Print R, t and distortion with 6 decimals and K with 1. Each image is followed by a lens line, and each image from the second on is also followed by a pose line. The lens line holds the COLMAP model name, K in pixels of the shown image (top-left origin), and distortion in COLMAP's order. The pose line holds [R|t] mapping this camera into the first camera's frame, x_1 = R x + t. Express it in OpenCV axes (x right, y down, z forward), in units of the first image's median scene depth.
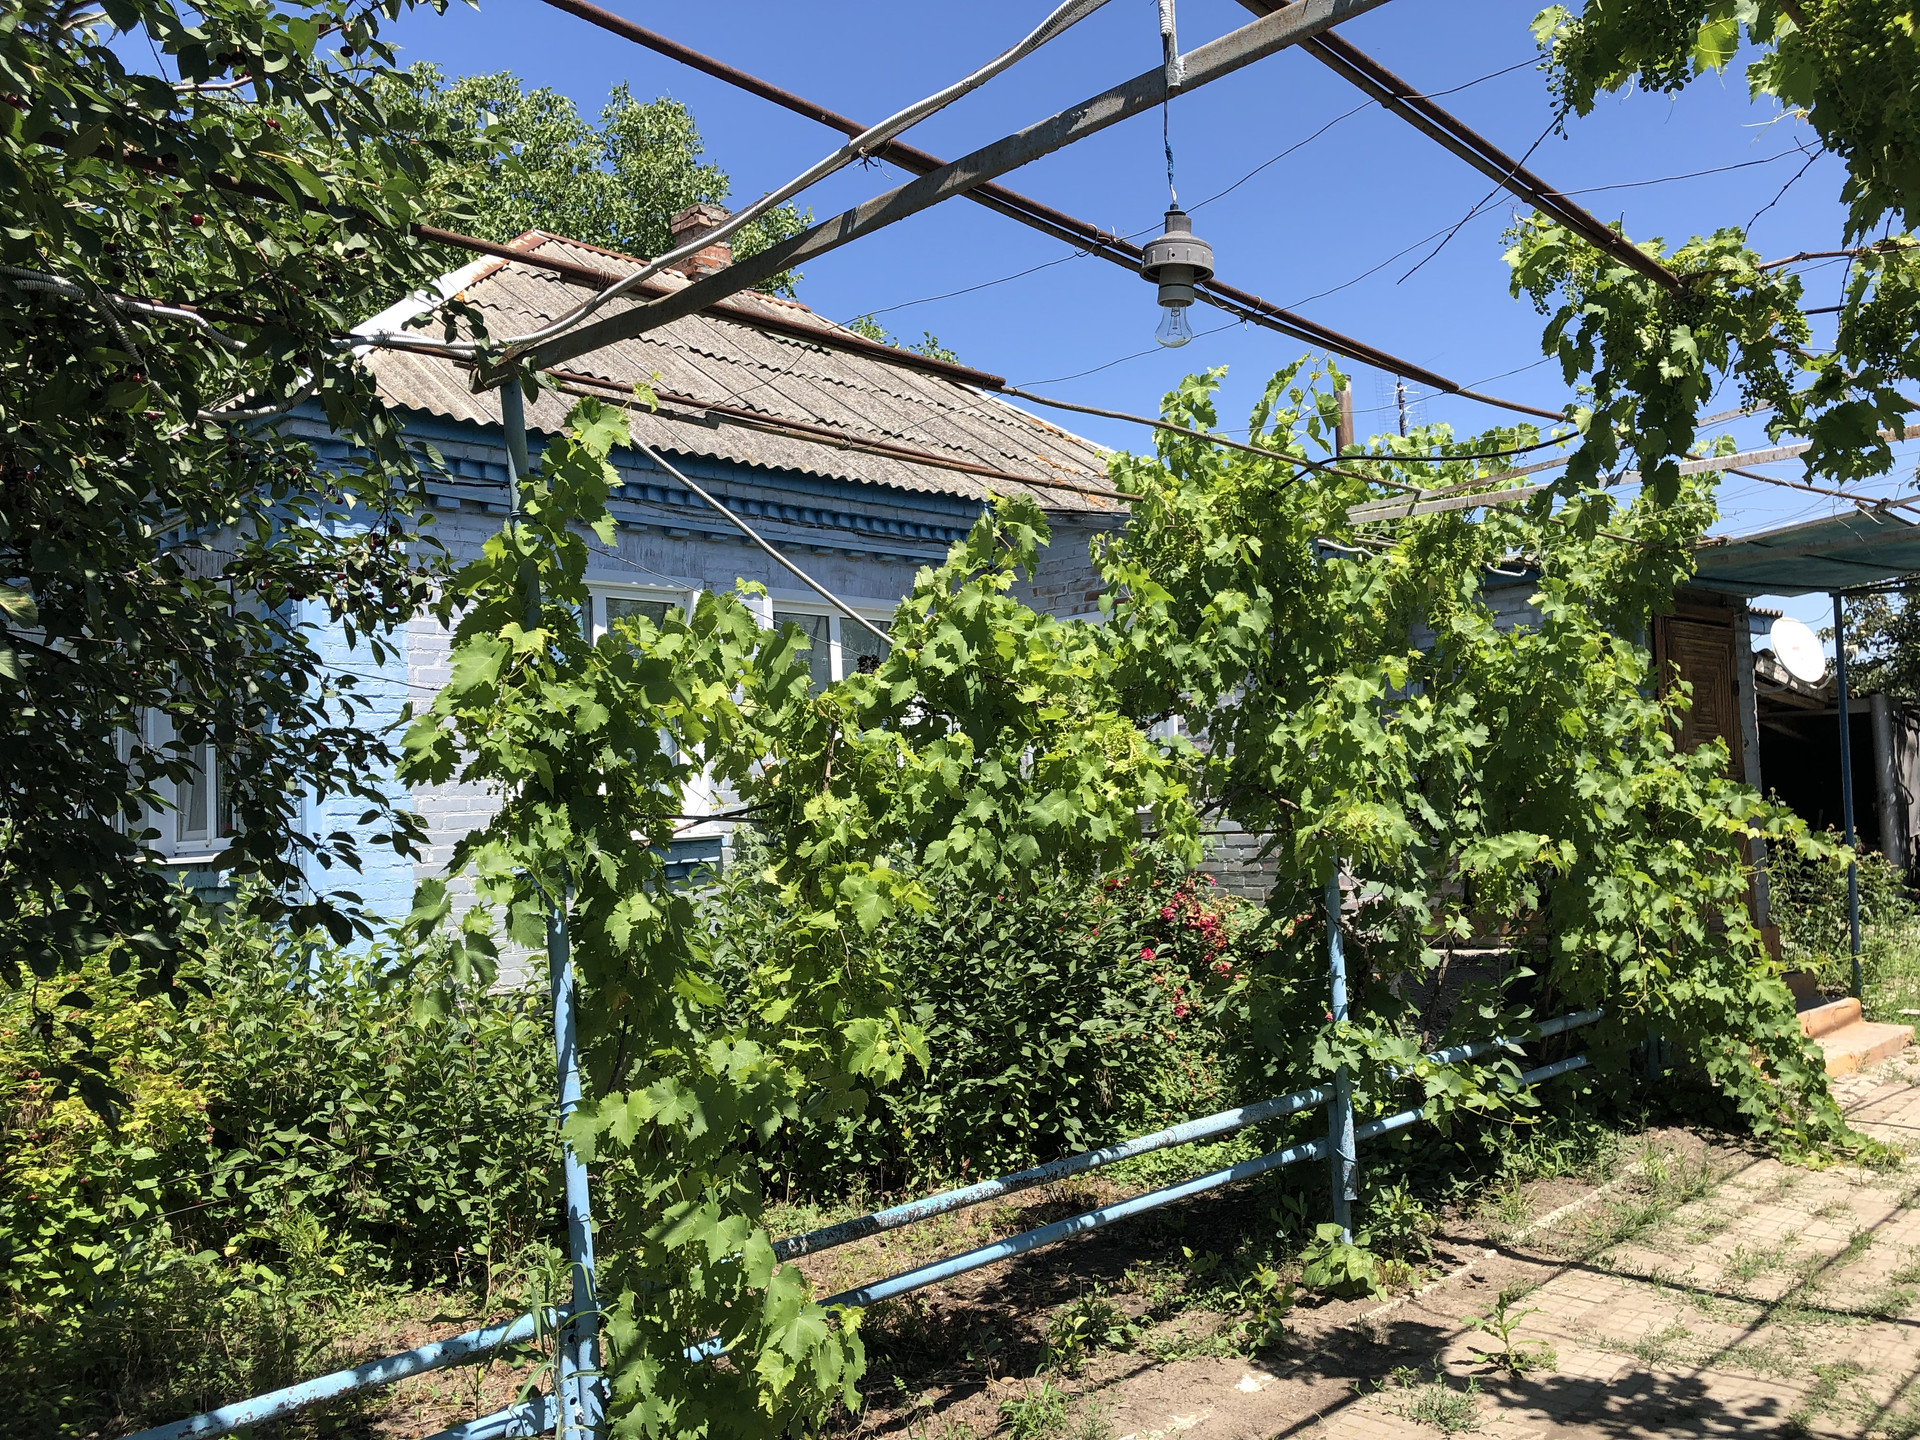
lens RADIAL K [[1525.5, 0, 960.0], [0, 1525.5, 720.0], [0, 0, 1]] dist [0.027961, -0.006513]
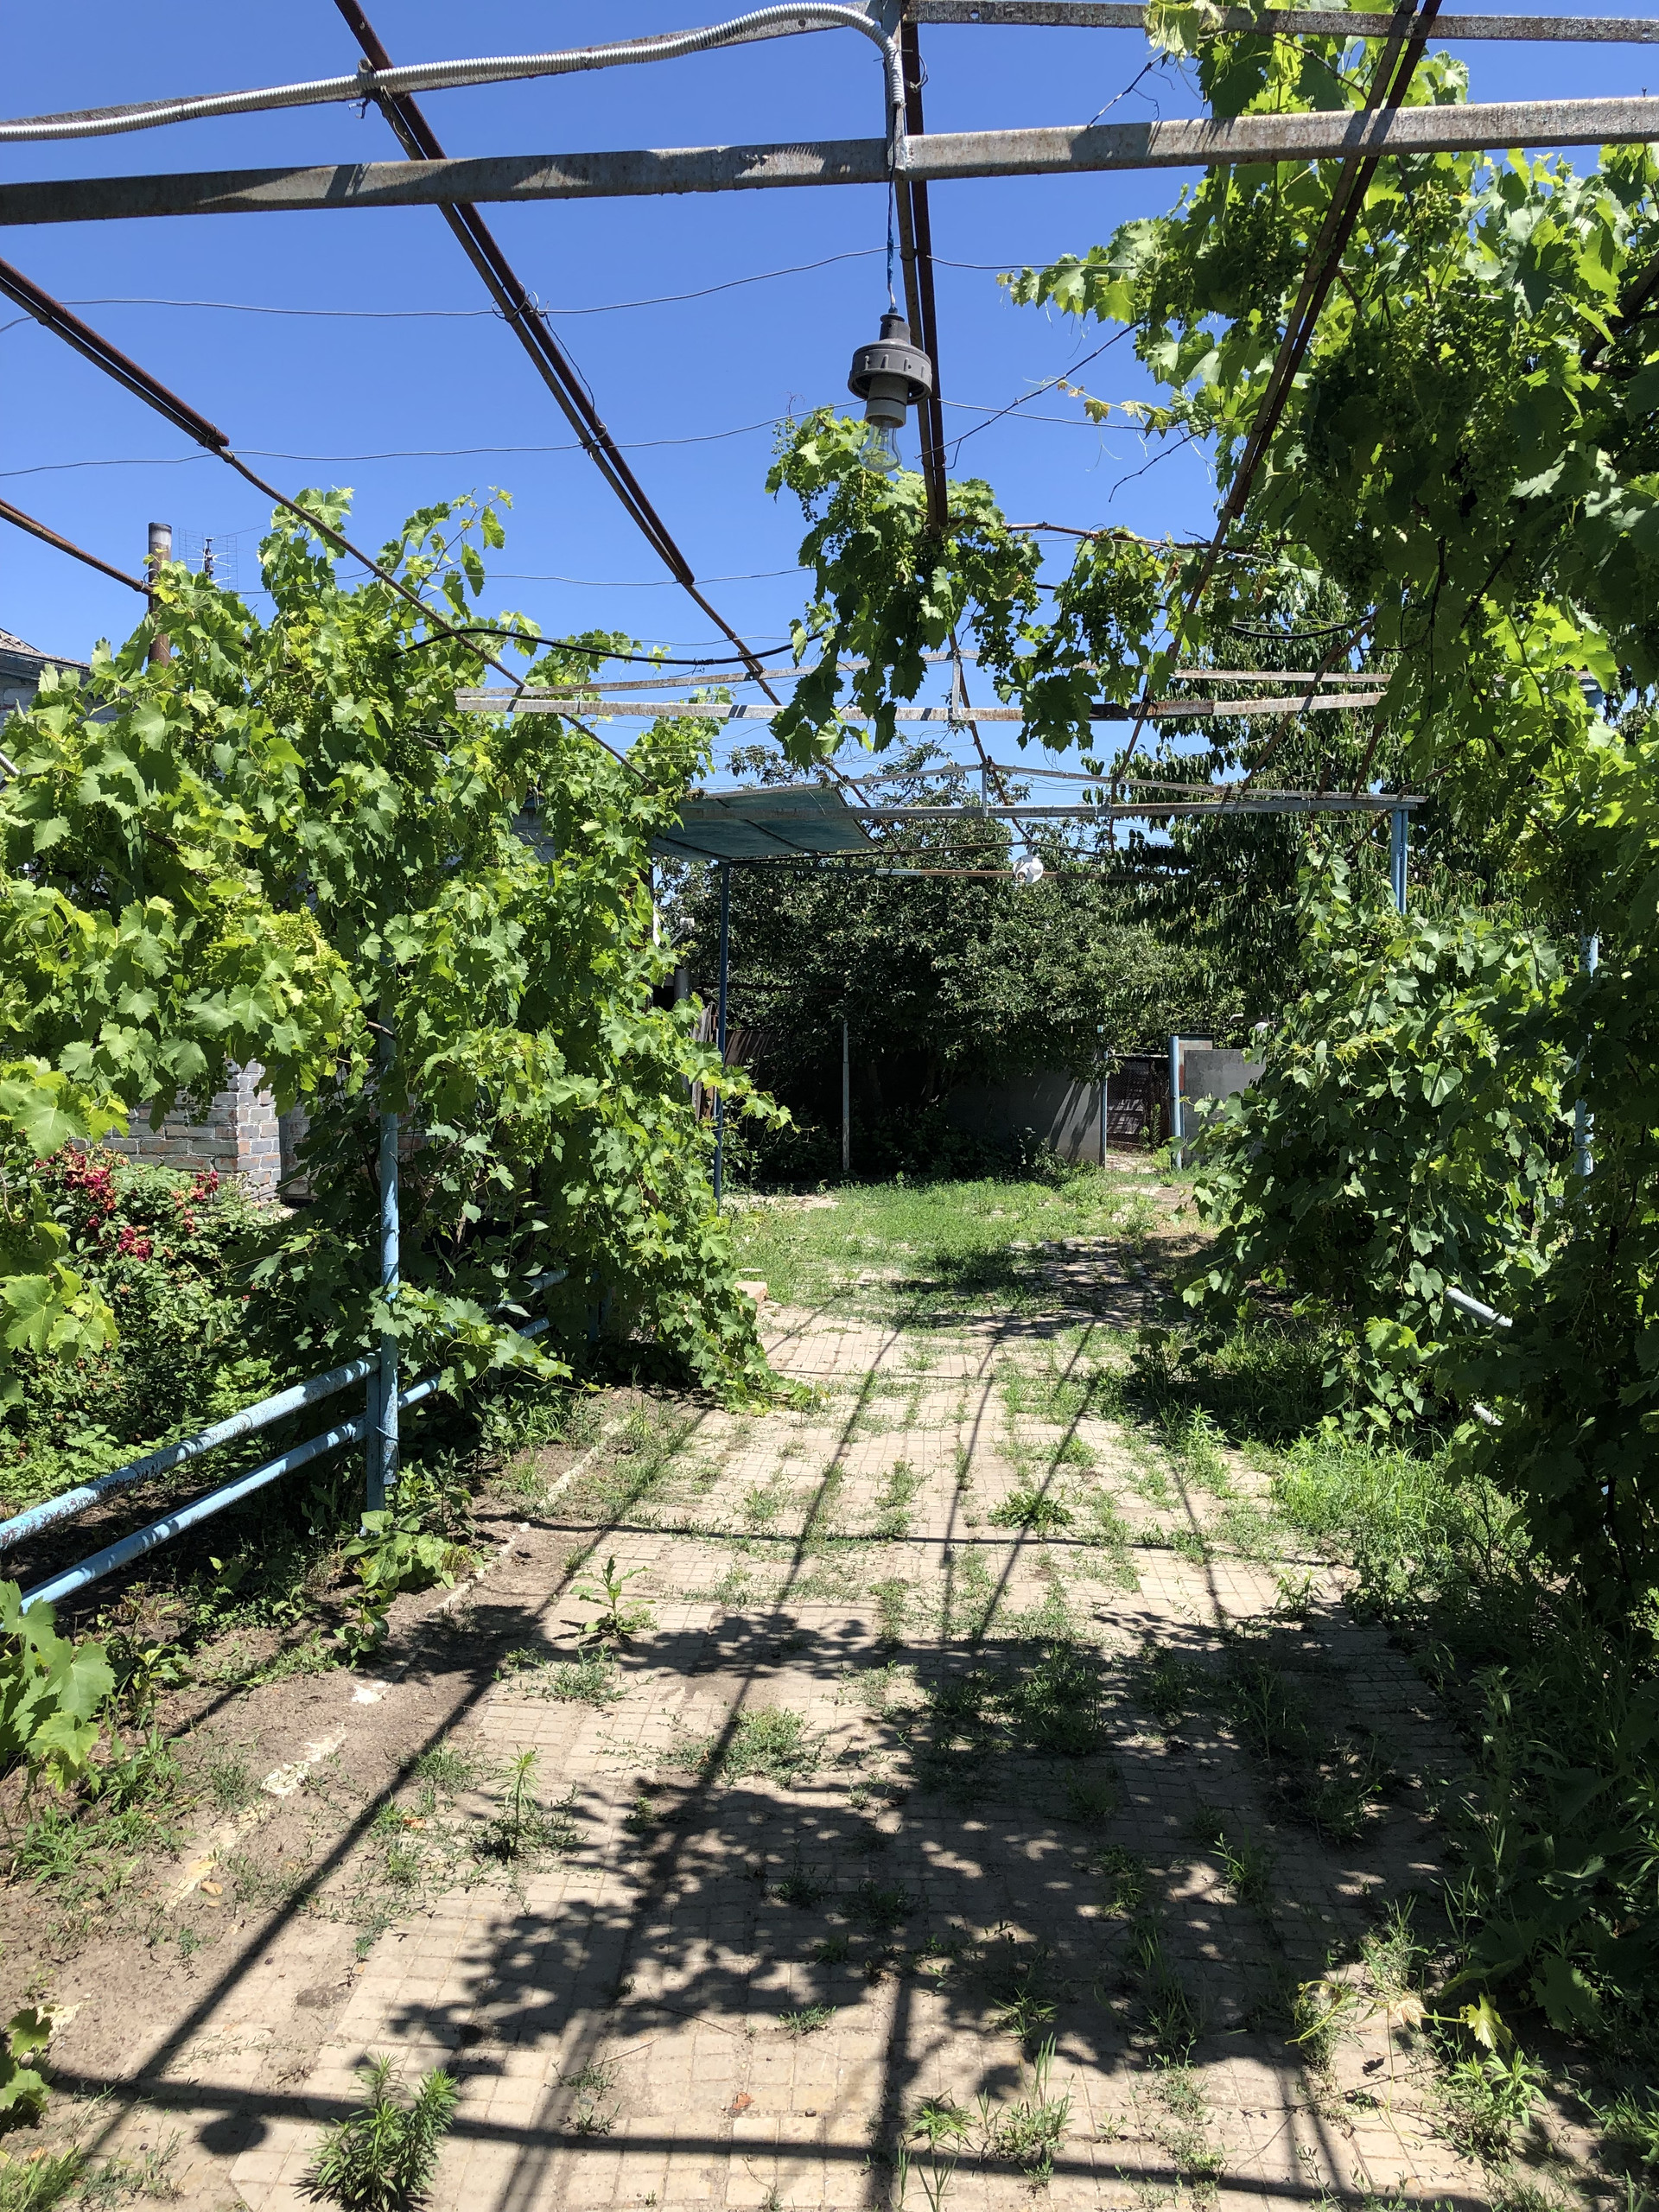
lens RADIAL K [[1752.7, 0, 835.2], [0, 1752.7, 1076.8], [0, 0, 1]] dist [0.115688, -0.240309]
pose [[0.800130, 0.045851, 0.598071, -0.187474], [-0.085906, 0.995555, 0.038606, 0.024897], [-0.593643, -0.082268, 0.800512, 0.069771]]
